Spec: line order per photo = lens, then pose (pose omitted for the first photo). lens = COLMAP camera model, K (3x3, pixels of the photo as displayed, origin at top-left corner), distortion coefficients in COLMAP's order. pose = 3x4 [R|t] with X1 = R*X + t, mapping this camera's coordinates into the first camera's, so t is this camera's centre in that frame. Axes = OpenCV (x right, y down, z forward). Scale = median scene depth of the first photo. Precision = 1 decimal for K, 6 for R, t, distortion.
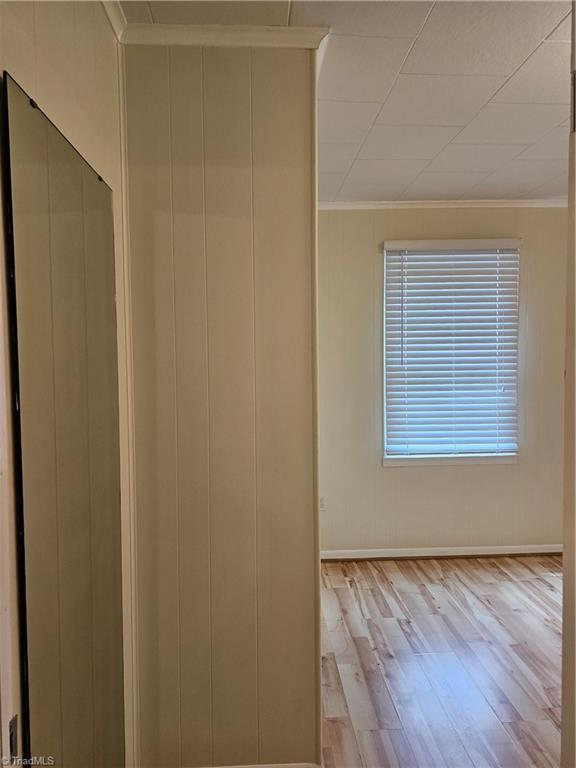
lens RADIAL K [[520.1, 0, 287.4], [0, 520.1, 388.0], [0, 0, 1]] dist [0.072826, -0.060850]
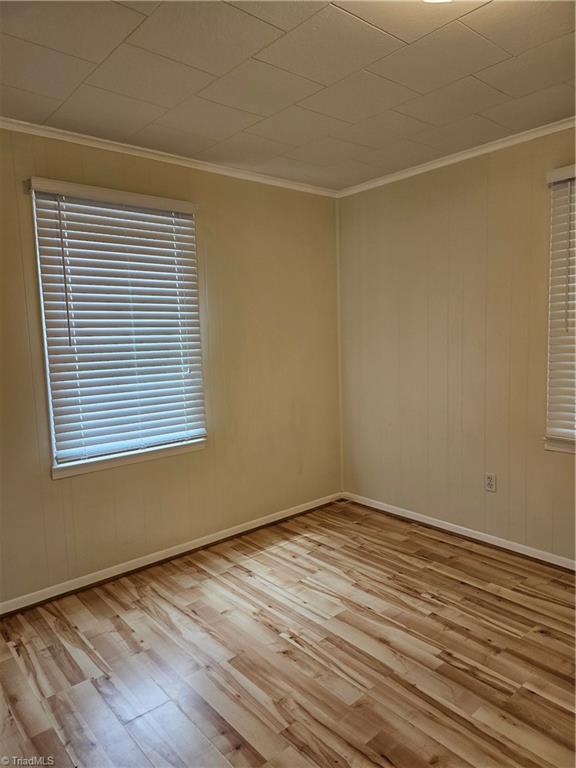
lens RADIAL K [[520.1, 0, 287.4], [0, 520.1, 388.0], [0, 0, 1]] dist [0.072826, -0.060850]
pose [[0.799840, -0.072754, 0.595787, 0.008393], [0.056189, 0.997343, 0.046357, -0.000031], [-0.597577, -0.003602, 0.801804, 0.191907]]
